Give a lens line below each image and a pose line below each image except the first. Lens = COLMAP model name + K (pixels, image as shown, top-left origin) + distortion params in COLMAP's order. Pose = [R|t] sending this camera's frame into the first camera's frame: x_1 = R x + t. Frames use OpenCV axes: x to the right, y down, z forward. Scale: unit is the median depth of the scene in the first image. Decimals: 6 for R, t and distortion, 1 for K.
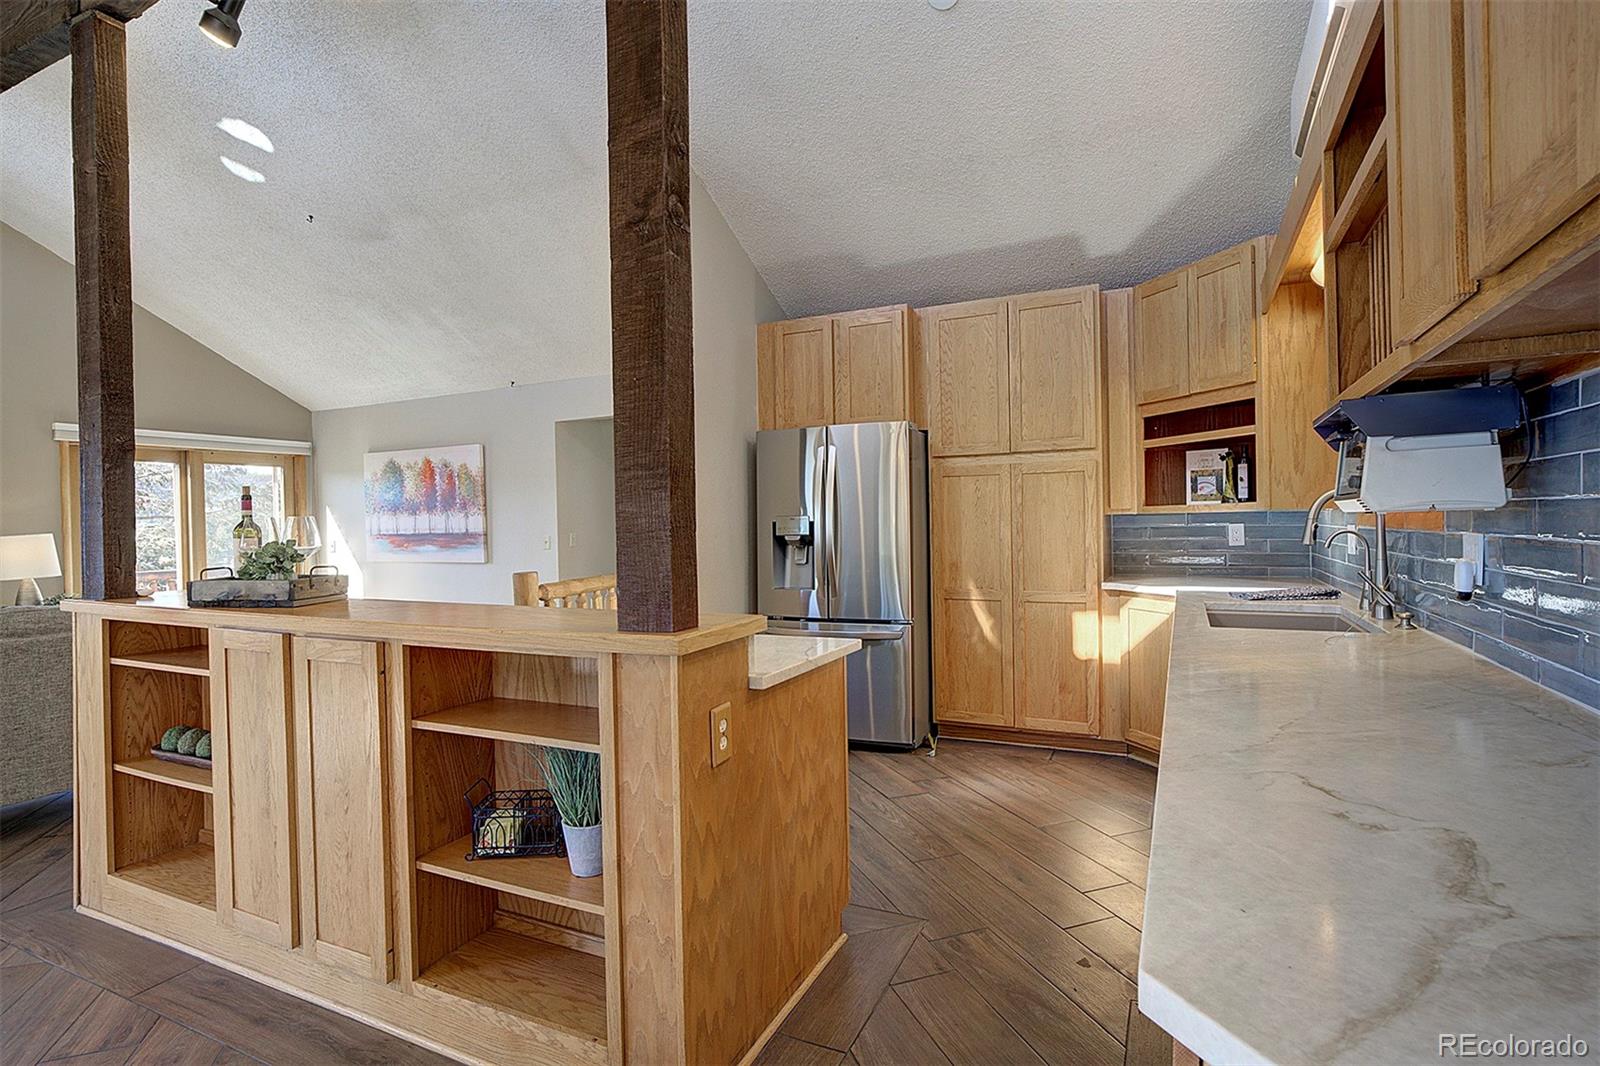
lens RADIAL K [[793.9, 0, 800.2], [0, 793.9, 527.8], [0, 0, 1]] dist [-0.005862, -0.000277]
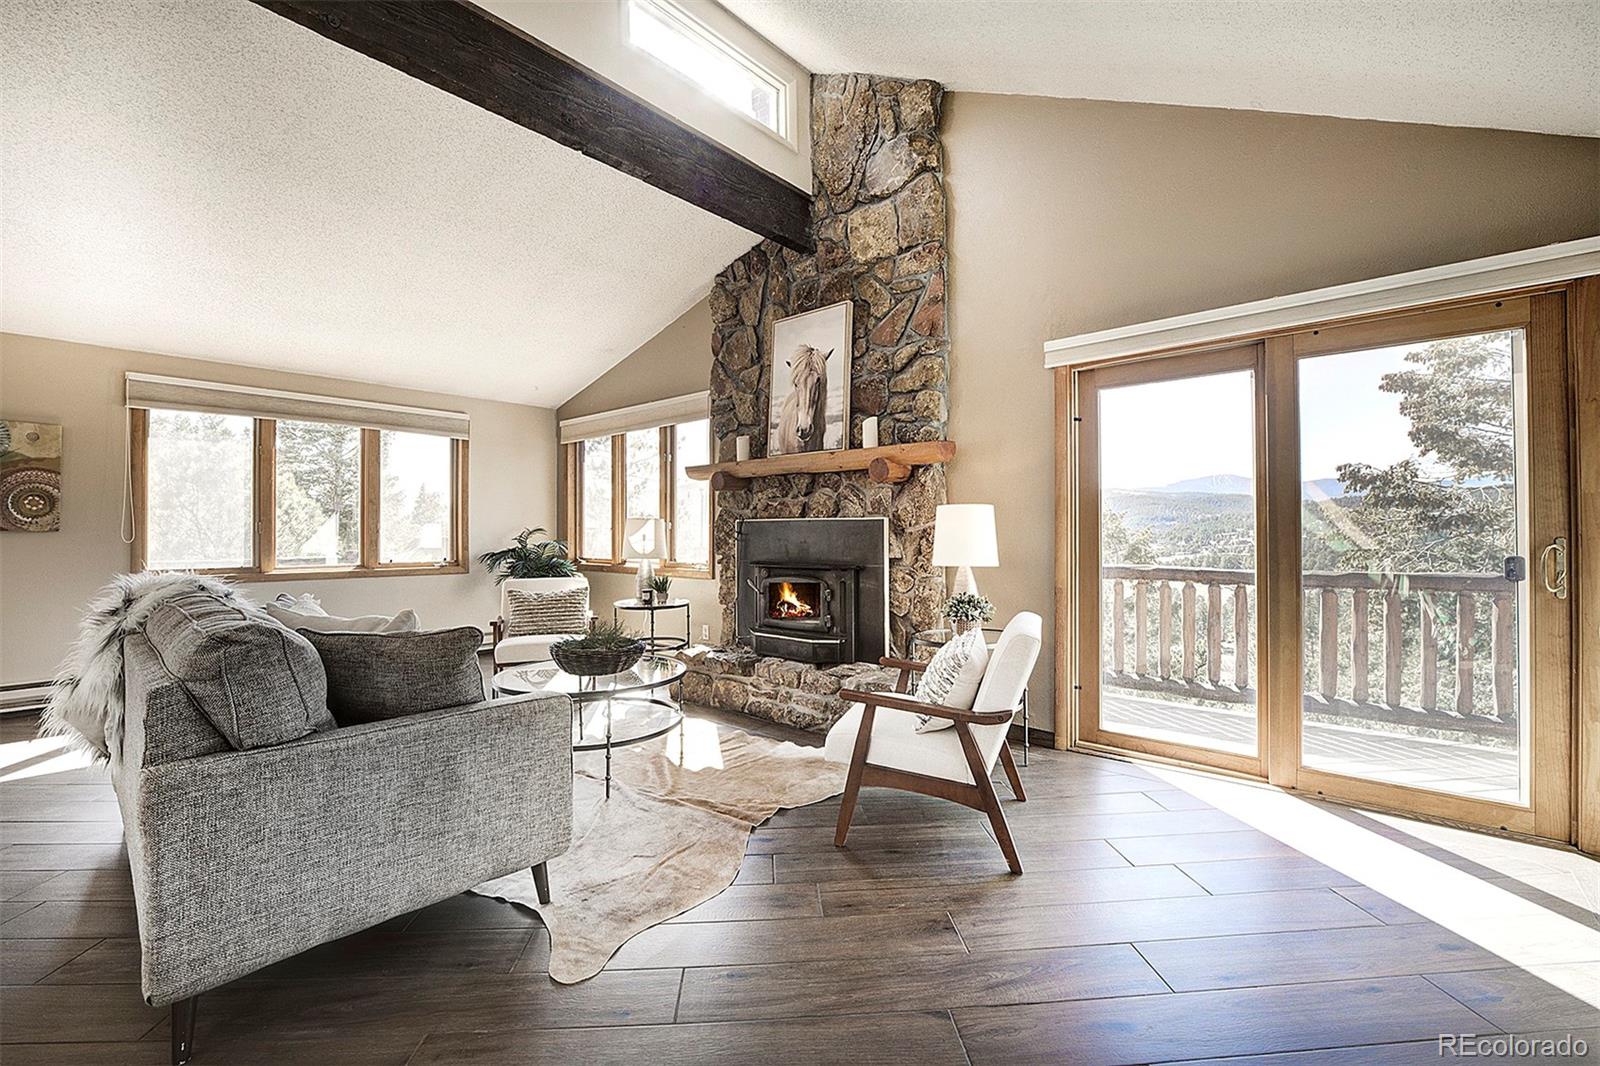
lens RADIAL K [[682.8, 0, 795.3], [0, 682.8, 525.6], [0, 0, 1]] dist [-0.022703, -0.000554]
pose [[-0.277189, 0.010443, -0.960759, -0.444741], [0.002659, 0.999945, 0.010102, 0.027235], [0.960812, 0.000245, -0.277202, 1.344783]]
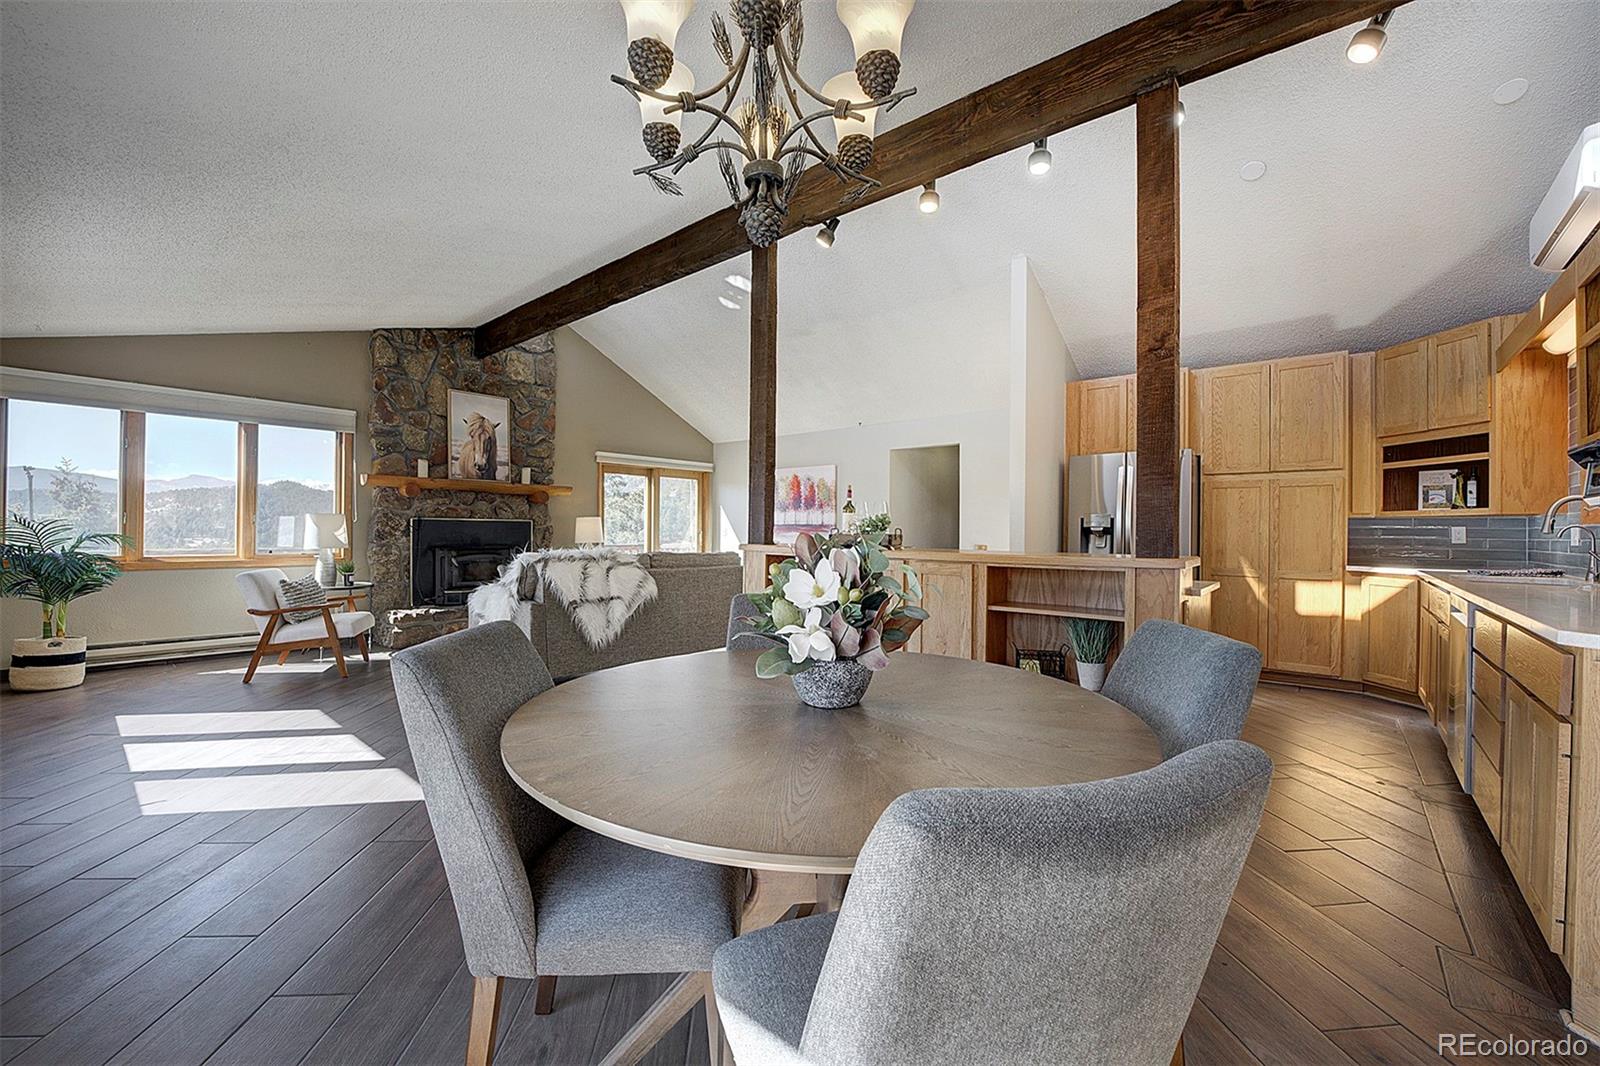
lens RADIAL K [[644.7, 0, 799.8], [0, 644.7, 530.0], [0, 0, 1]] dist [-0.022067, 0.001269]
pose [[0.968292, 0.027173, -0.248339, -0.259187], [-0.029140, 0.999566, -0.004244, 0.037721], [0.248116, 0.011346, 0.968664, -0.296592]]
